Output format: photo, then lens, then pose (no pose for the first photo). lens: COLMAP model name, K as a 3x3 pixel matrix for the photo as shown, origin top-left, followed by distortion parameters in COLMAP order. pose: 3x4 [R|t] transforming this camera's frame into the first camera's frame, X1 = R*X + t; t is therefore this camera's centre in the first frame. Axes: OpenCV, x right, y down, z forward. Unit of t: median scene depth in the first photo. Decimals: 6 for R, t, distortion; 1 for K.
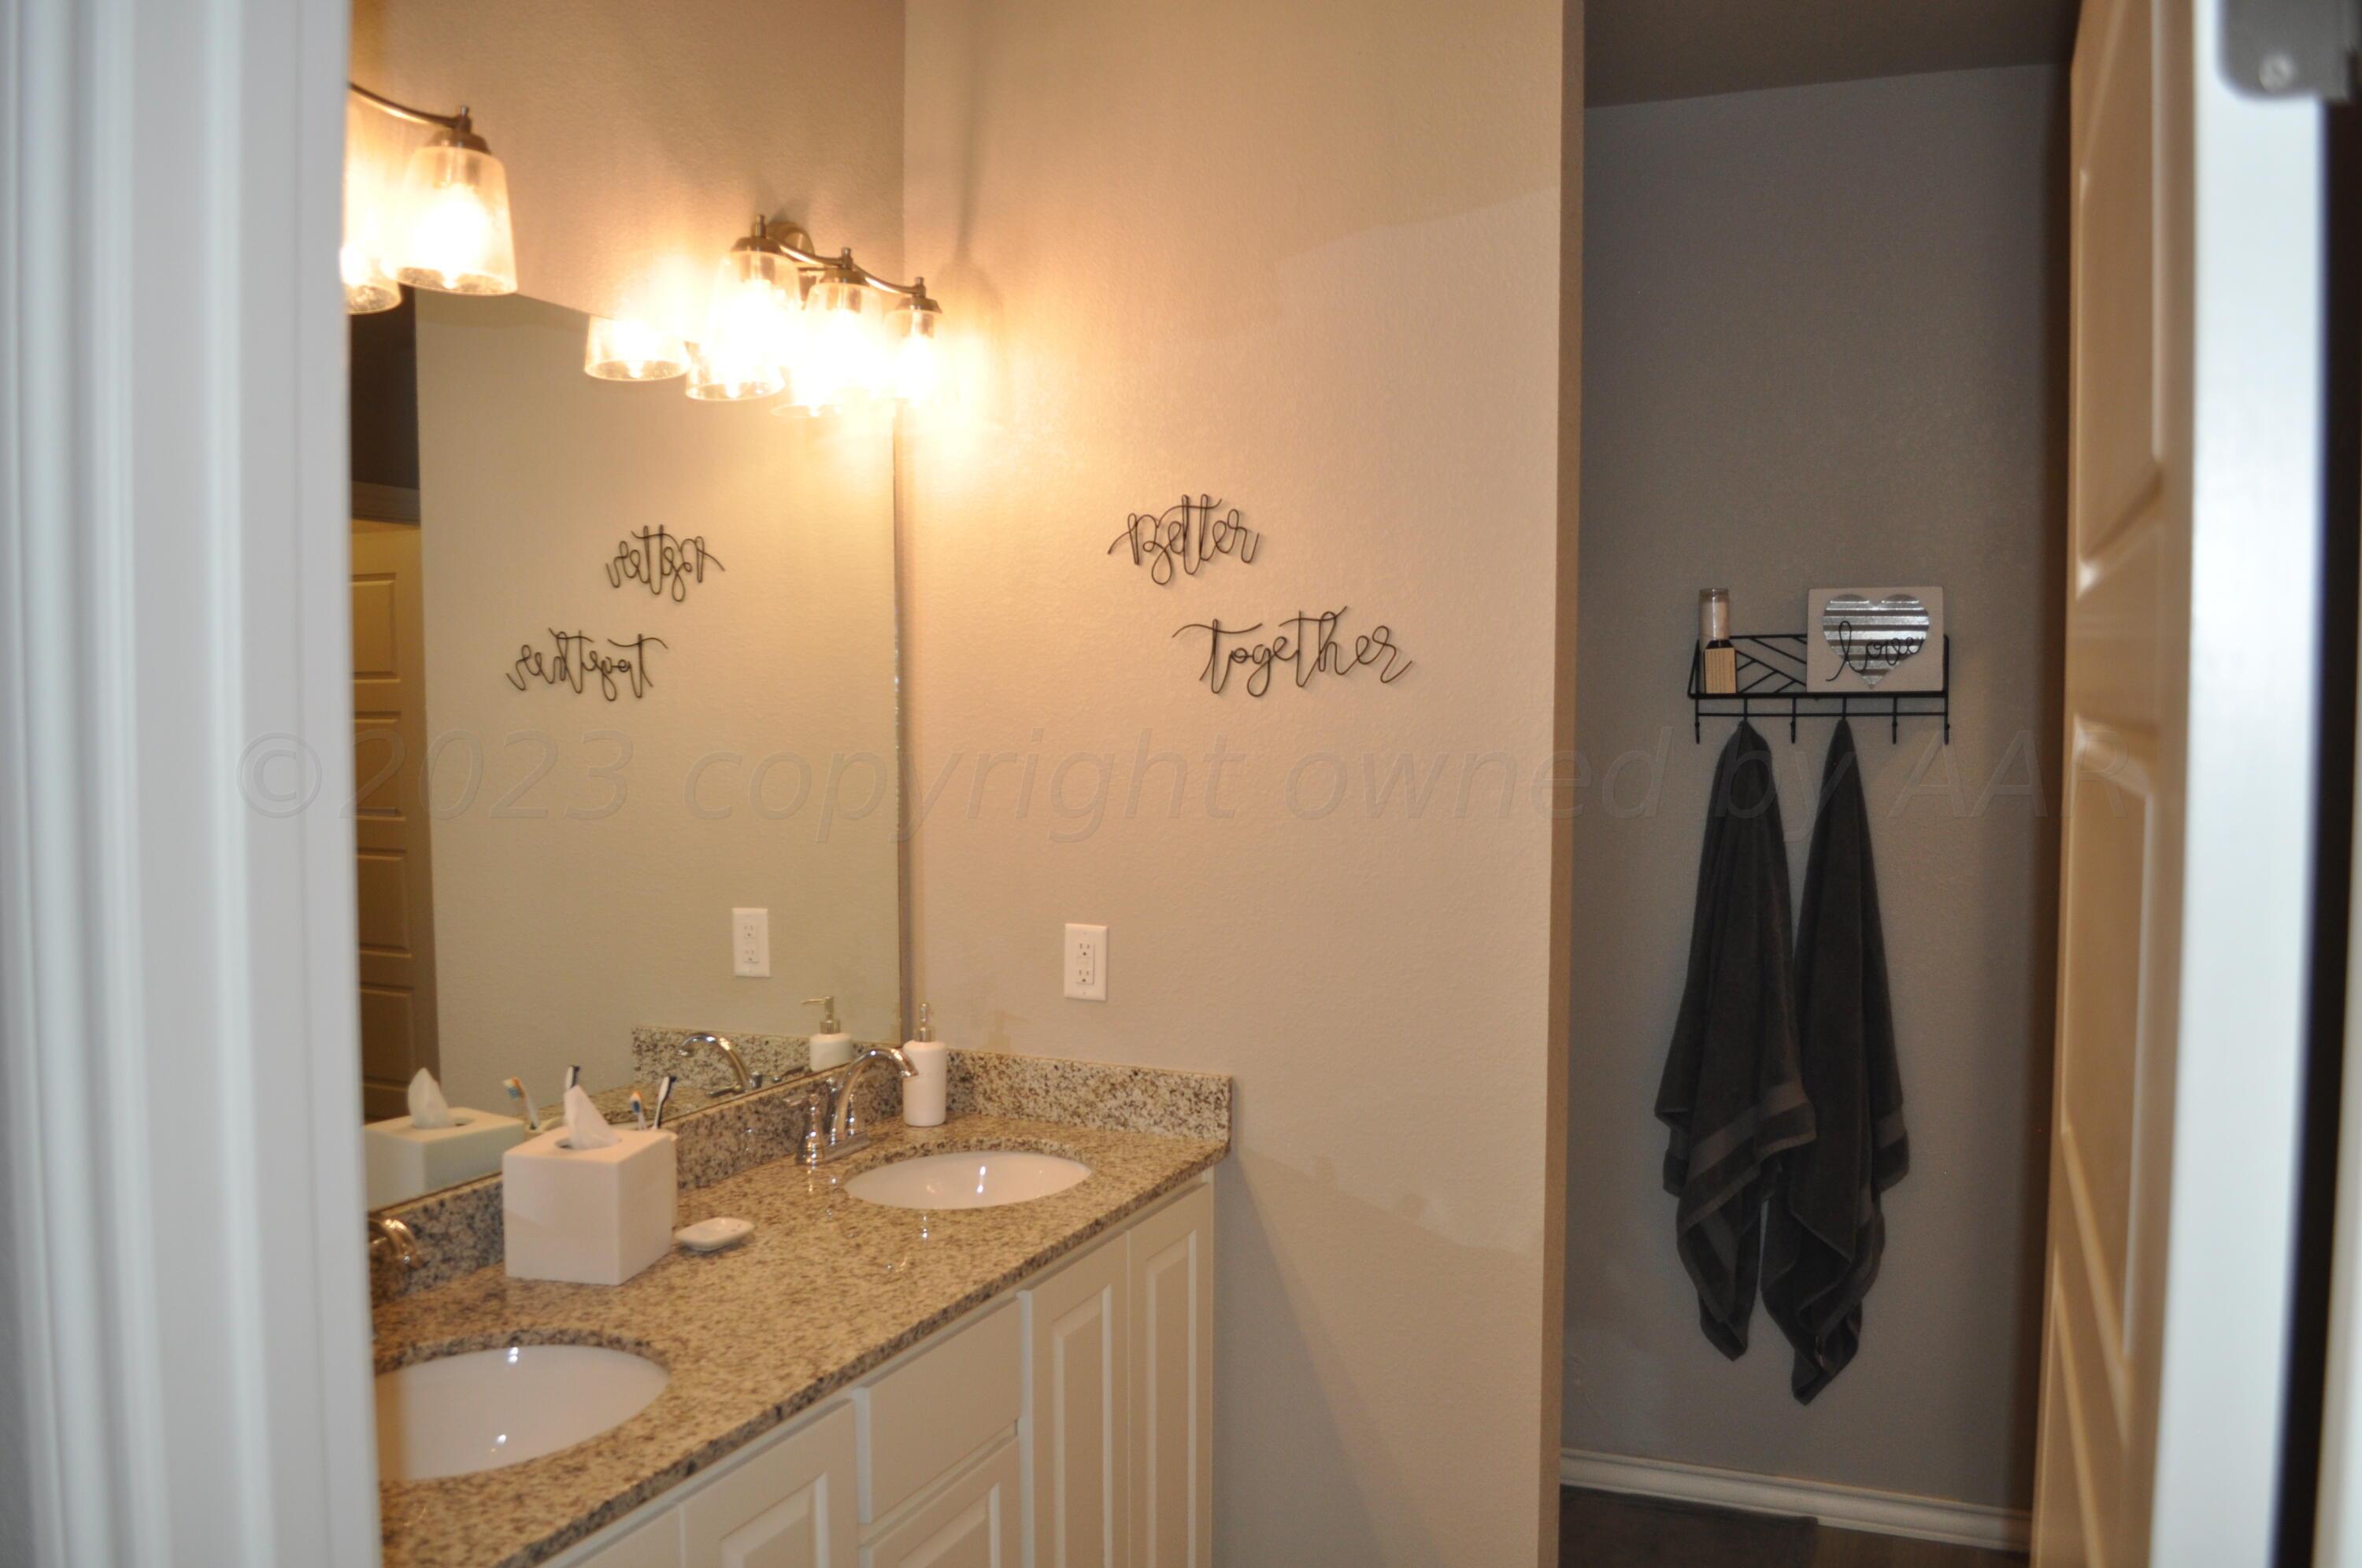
lens RADIAL K [[1862.2, 0, 1173.5], [0, 1862.2, 793.3], [0, 0, 1]] dist [-0.085980, 0.014171]
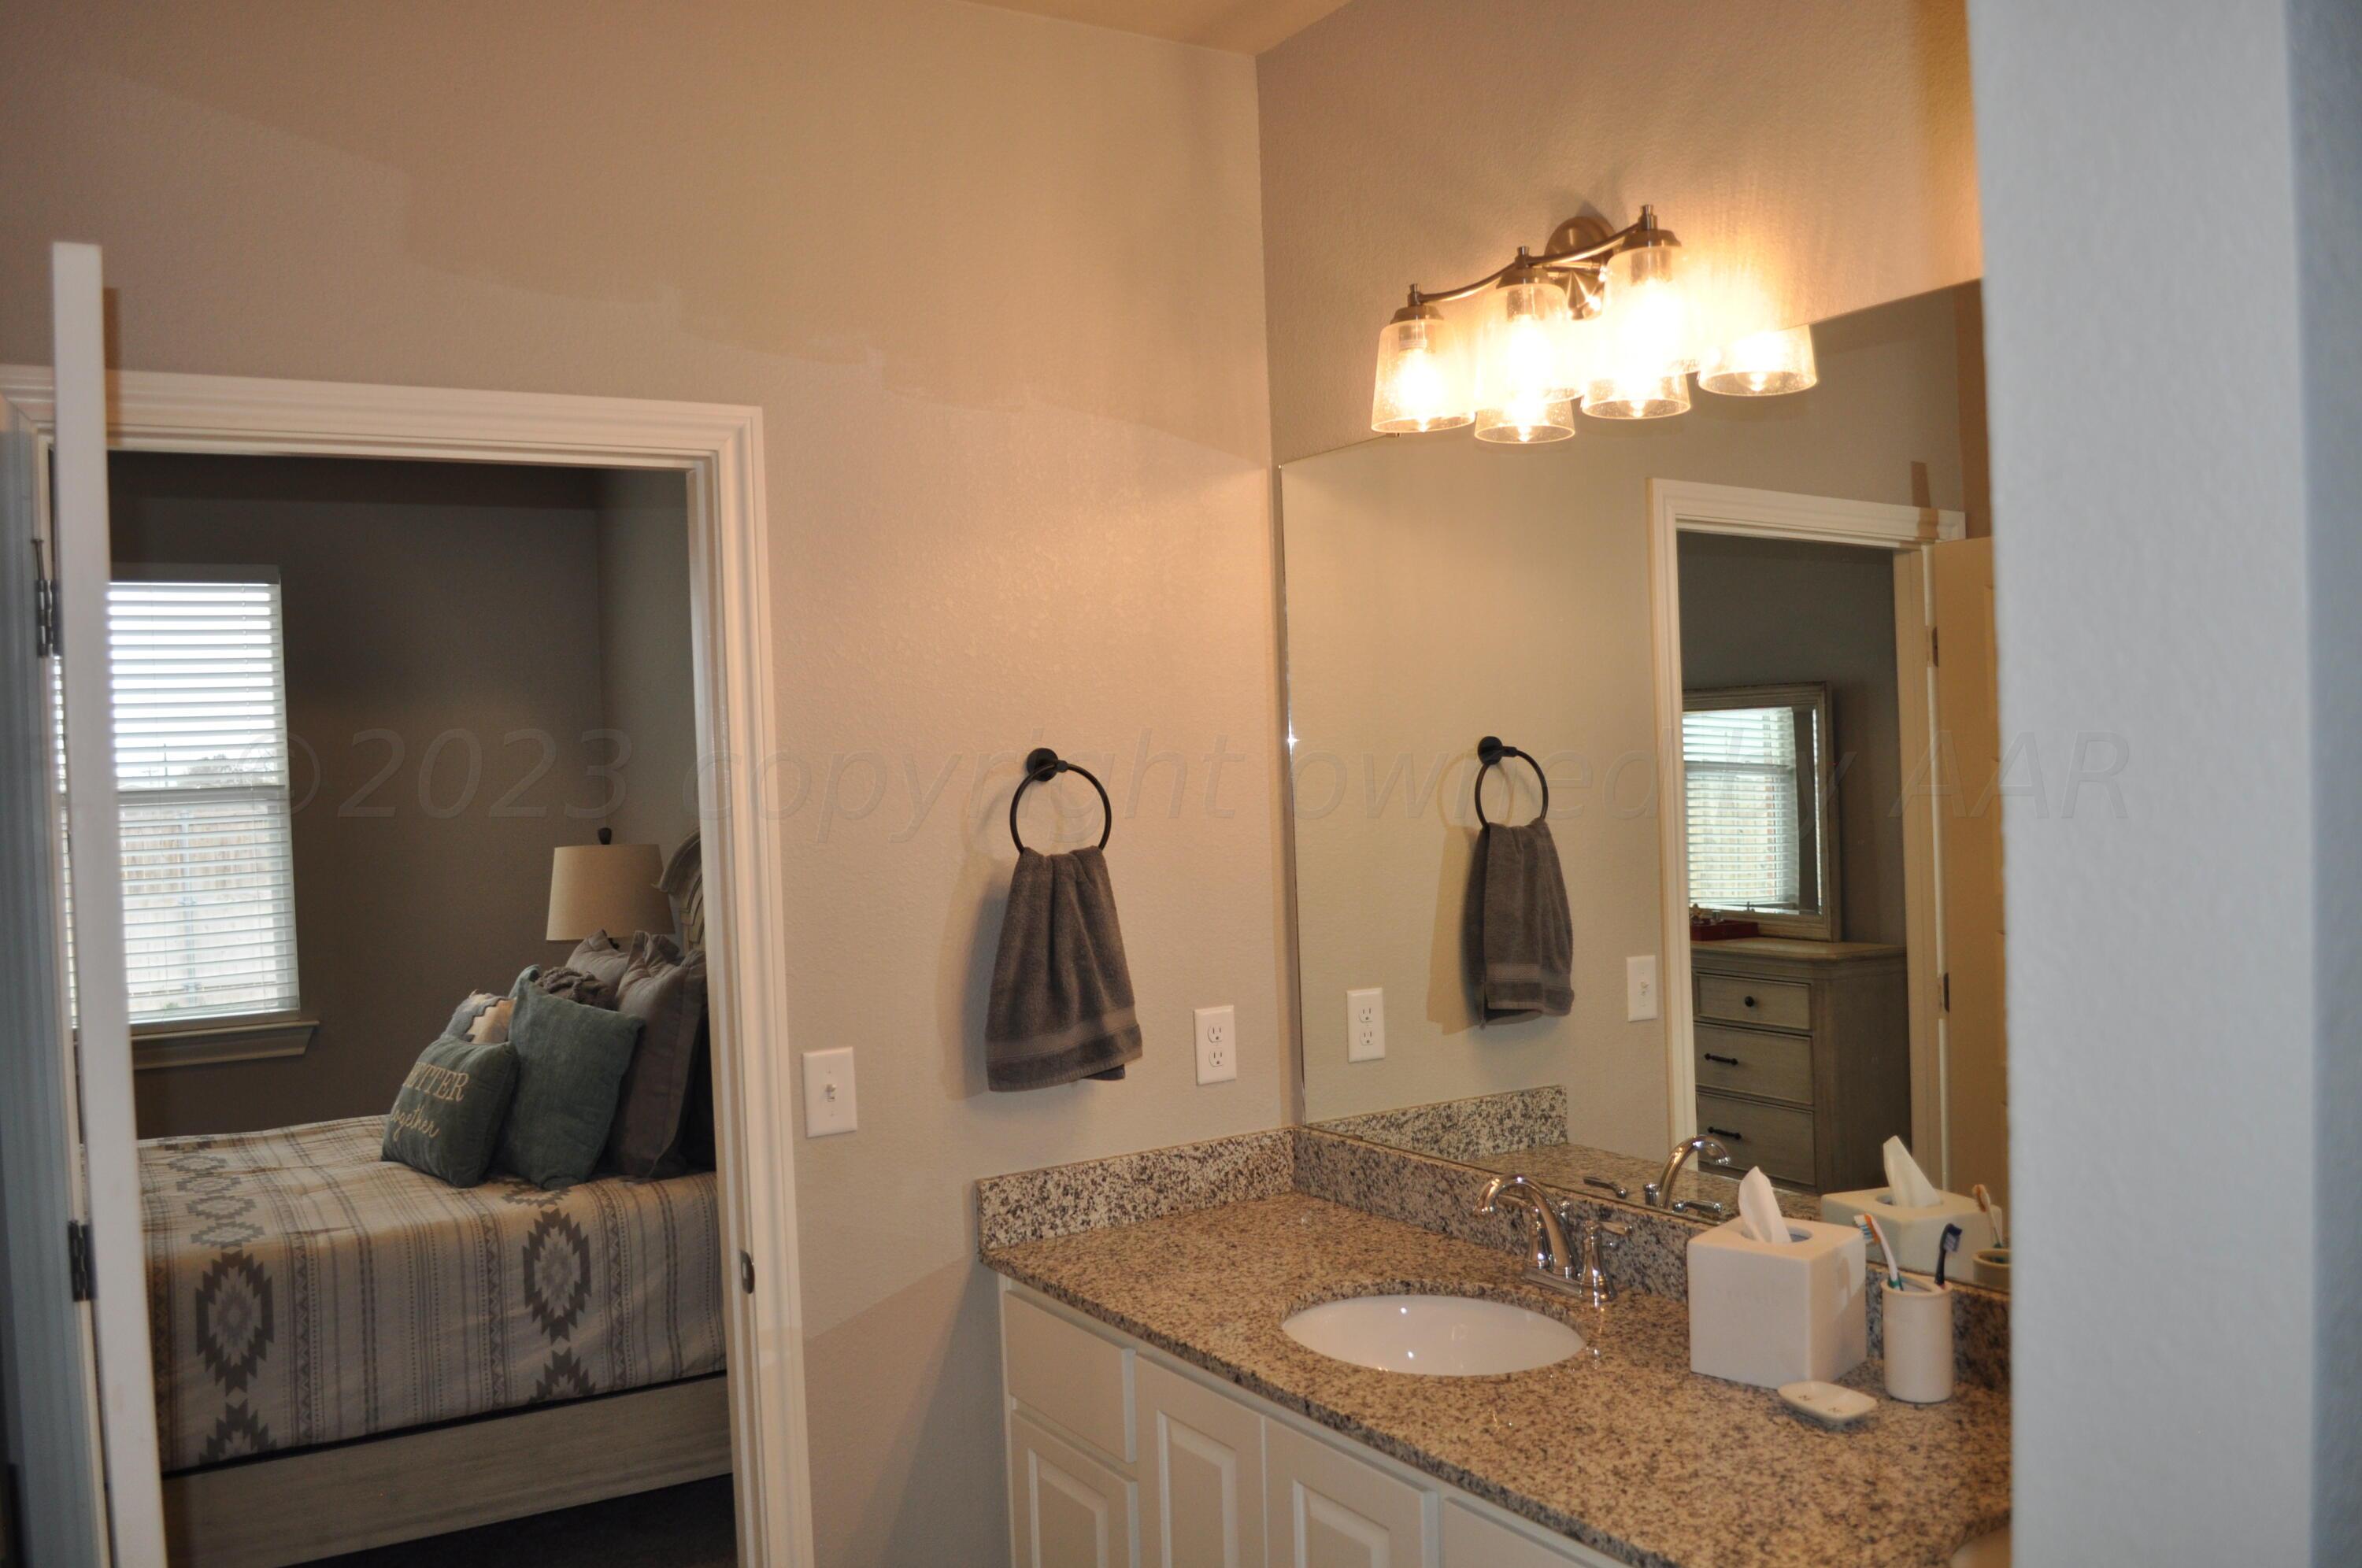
lens RADIAL K [[1862.2, 0, 1173.5], [0, 1862.2, 793.3], [0, 0, 1]] dist [-0.085980, 0.014171]
pose [[-0.578576, 0.029043, -0.815111, 0.681628], [-0.003853, 0.999257, 0.038340, -0.072118], [0.815619, 0.025323, -0.578035, 1.461011]]
